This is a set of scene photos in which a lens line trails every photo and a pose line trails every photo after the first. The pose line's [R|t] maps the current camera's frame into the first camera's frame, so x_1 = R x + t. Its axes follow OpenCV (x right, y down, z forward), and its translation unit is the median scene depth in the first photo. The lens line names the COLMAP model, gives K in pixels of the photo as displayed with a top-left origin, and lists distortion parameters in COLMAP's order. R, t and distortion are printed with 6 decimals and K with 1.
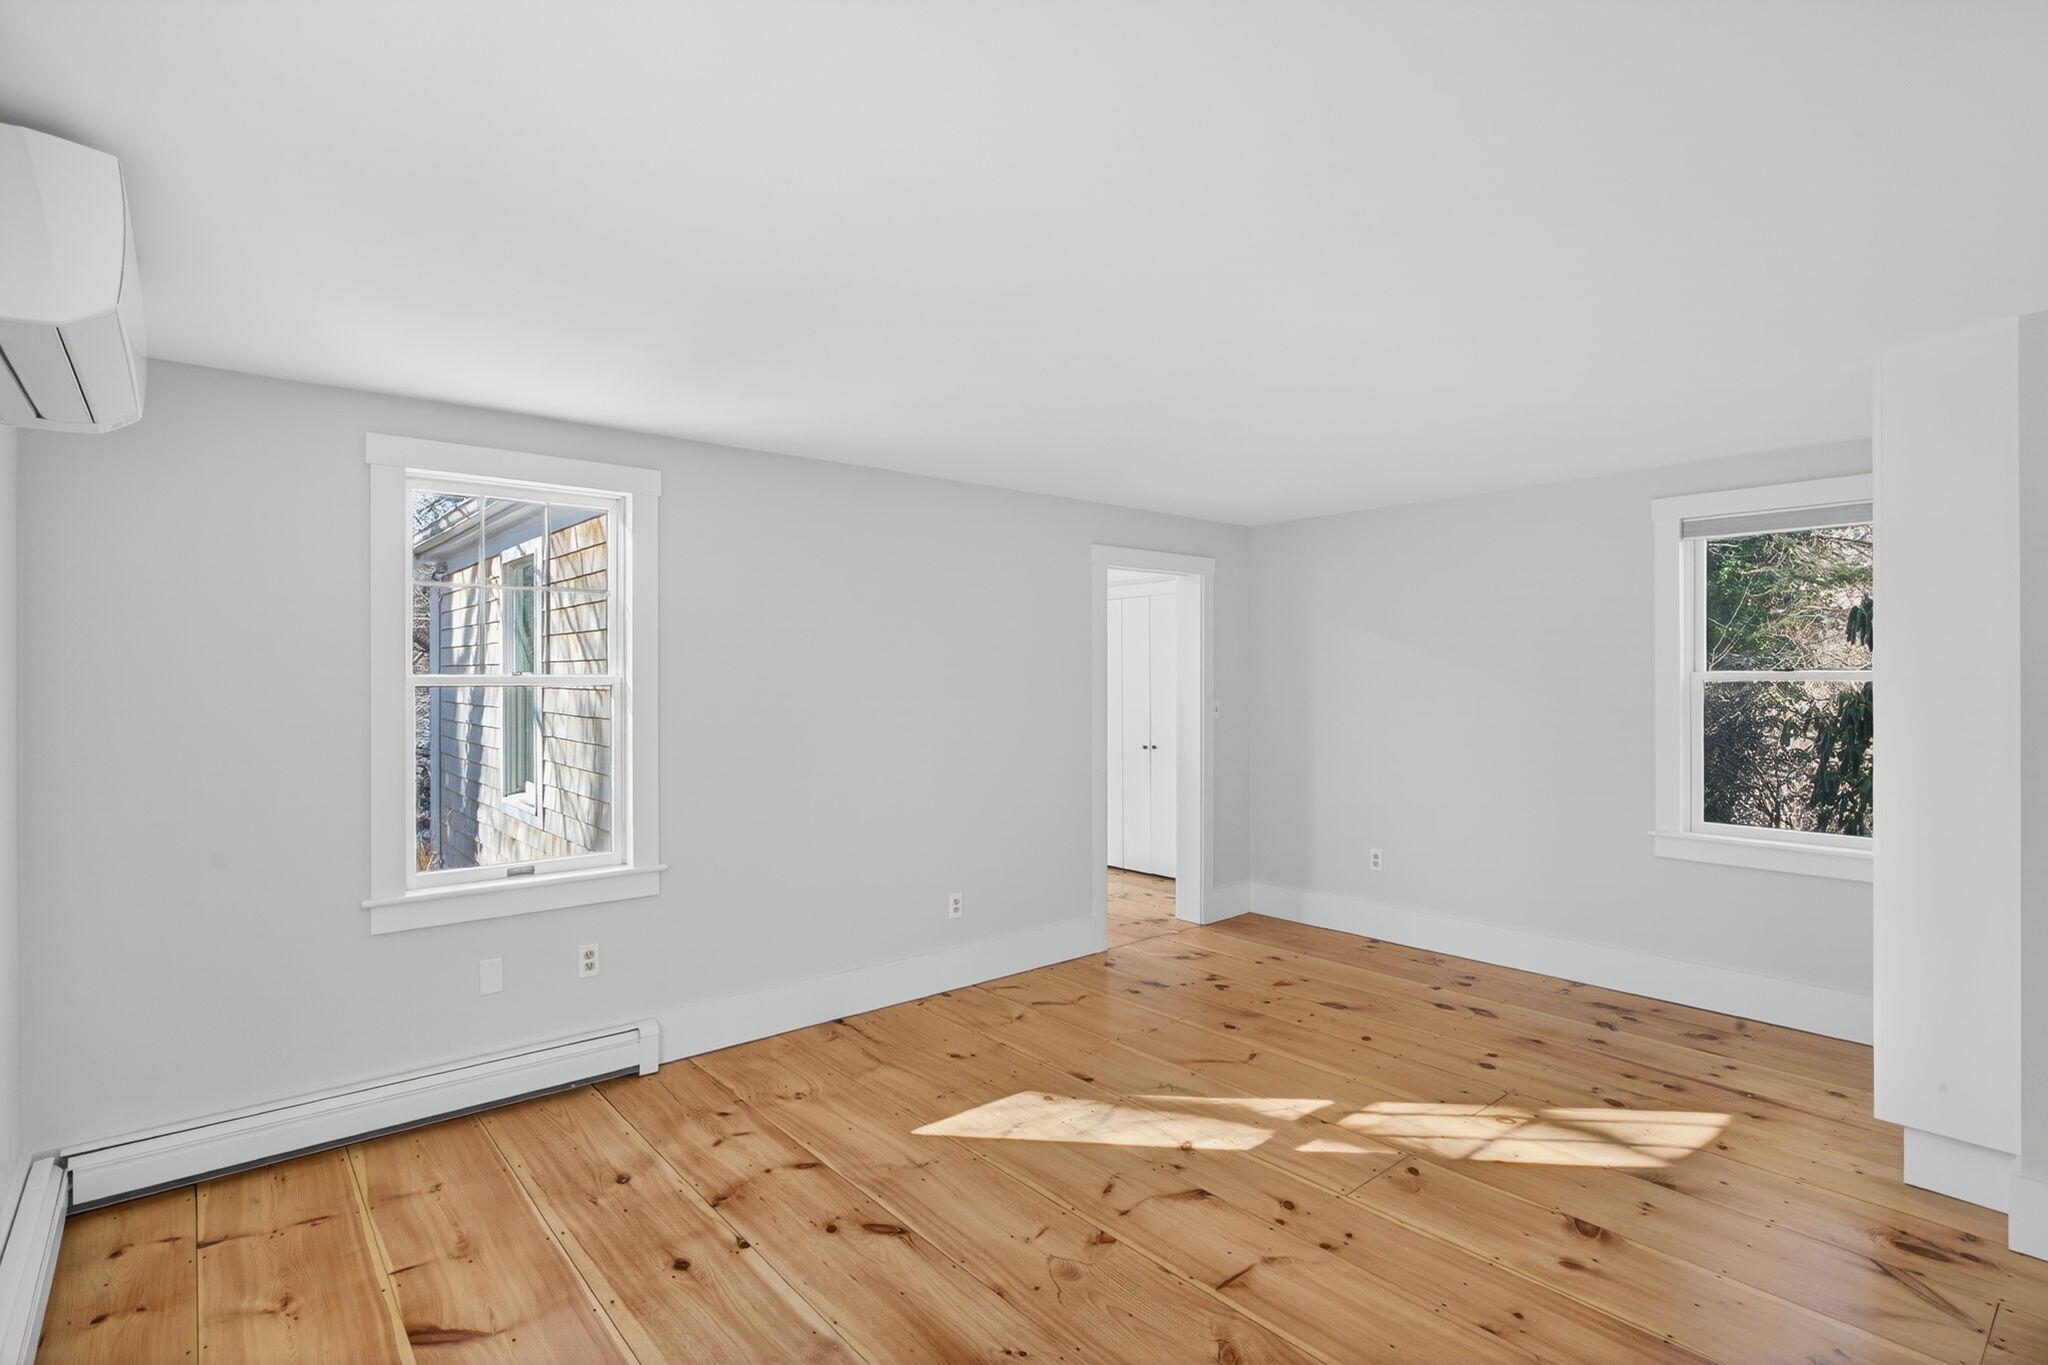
lens RADIAL K [[1003.5, 0, 1025.5], [0, 1003.5, 671.8], [0, 0, 1]] dist [-0.010331, 0.001567]
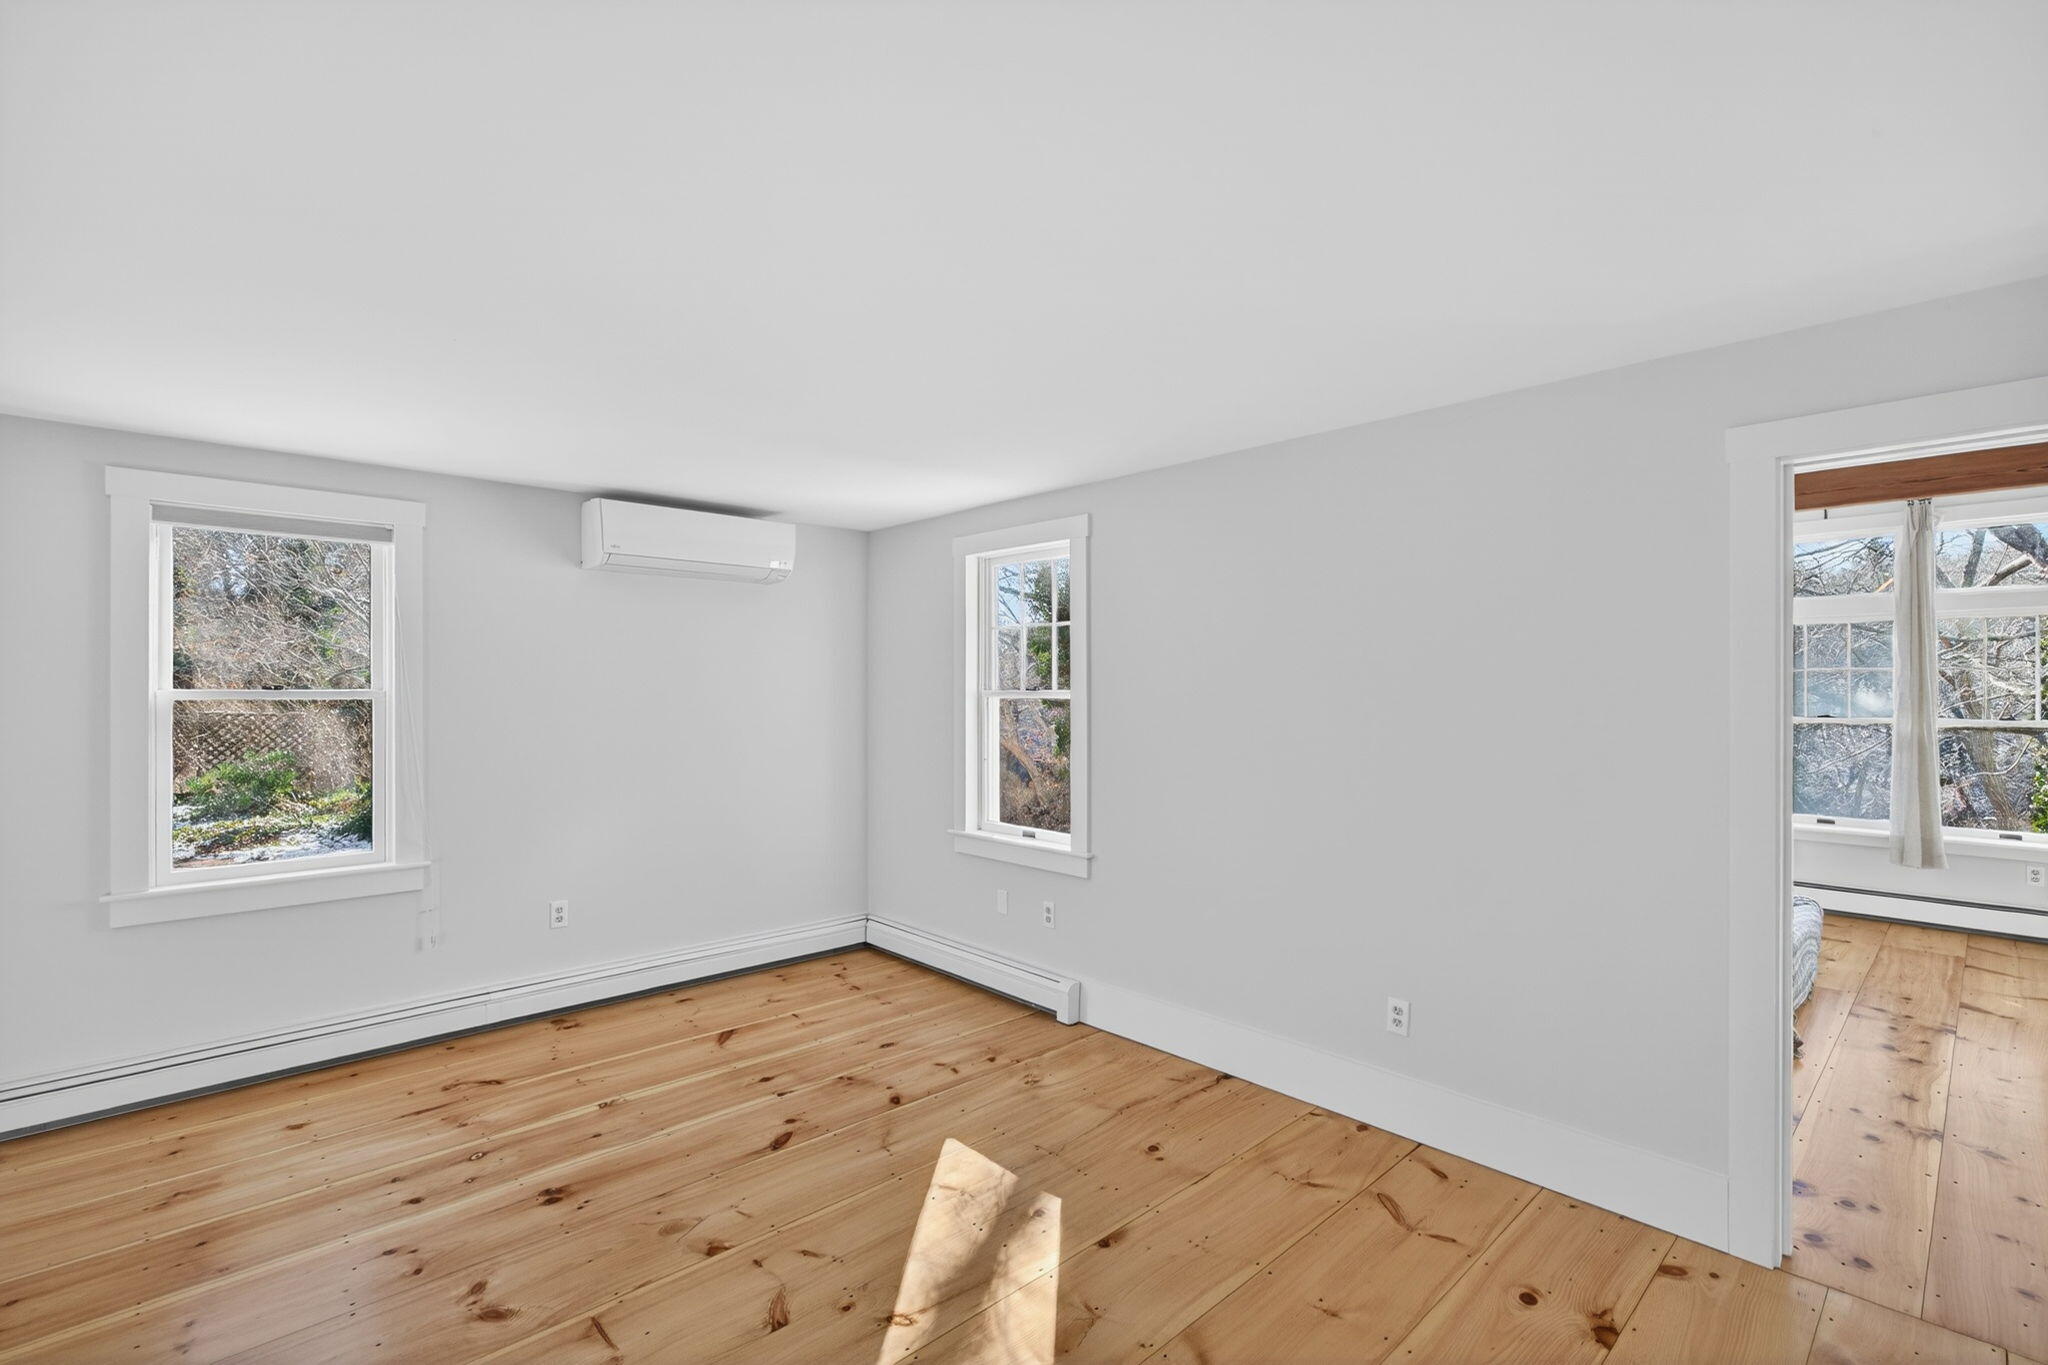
lens RADIAL K [[928.3, 0, 1024.0], [0, 928.3, 682.5], [0, 0, 1]] dist [-0.027754, 0.013200]
pose [[0.045806, -0.005473, -0.998935, 0.742202], [-0.000986, 0.999984, -0.005524, 0.003580], [0.998950, 0.001238, 0.045800, 0.926670]]
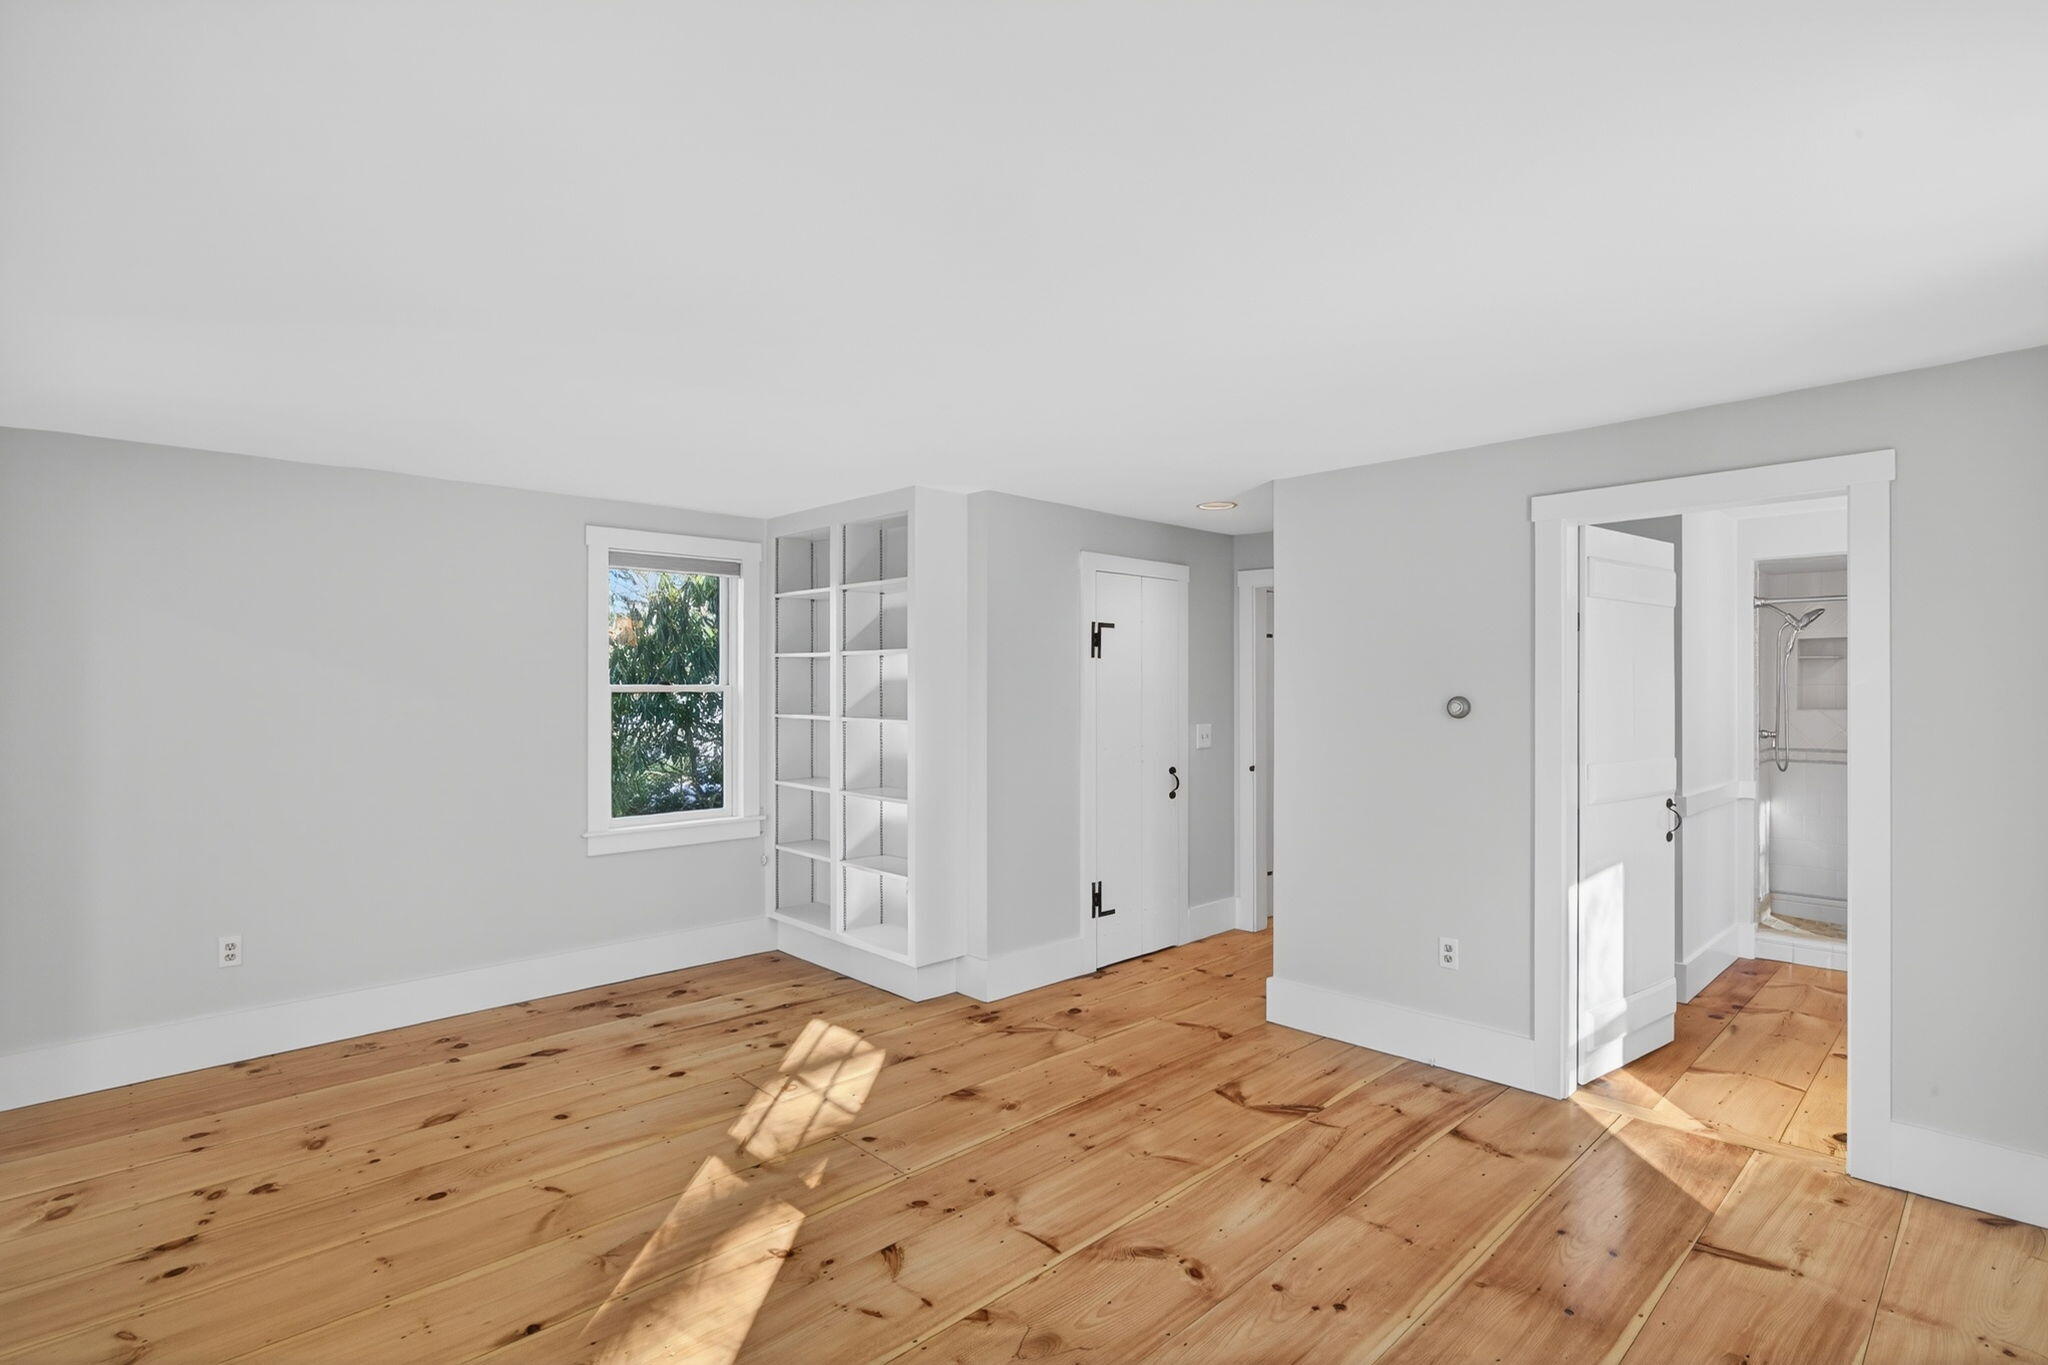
lens RADIAL K [[1003.5, 0, 1025.5], [0, 1003.5, 671.8], [0, 0, 1]] dist [-0.010331, 0.001567]
pose [[-0.067194, 0.015401, 0.997621, -0.600755], [0.001606, 0.999881, -0.015327, 0.003985], [-0.997739, 0.000572, -0.067211, 0.746079]]
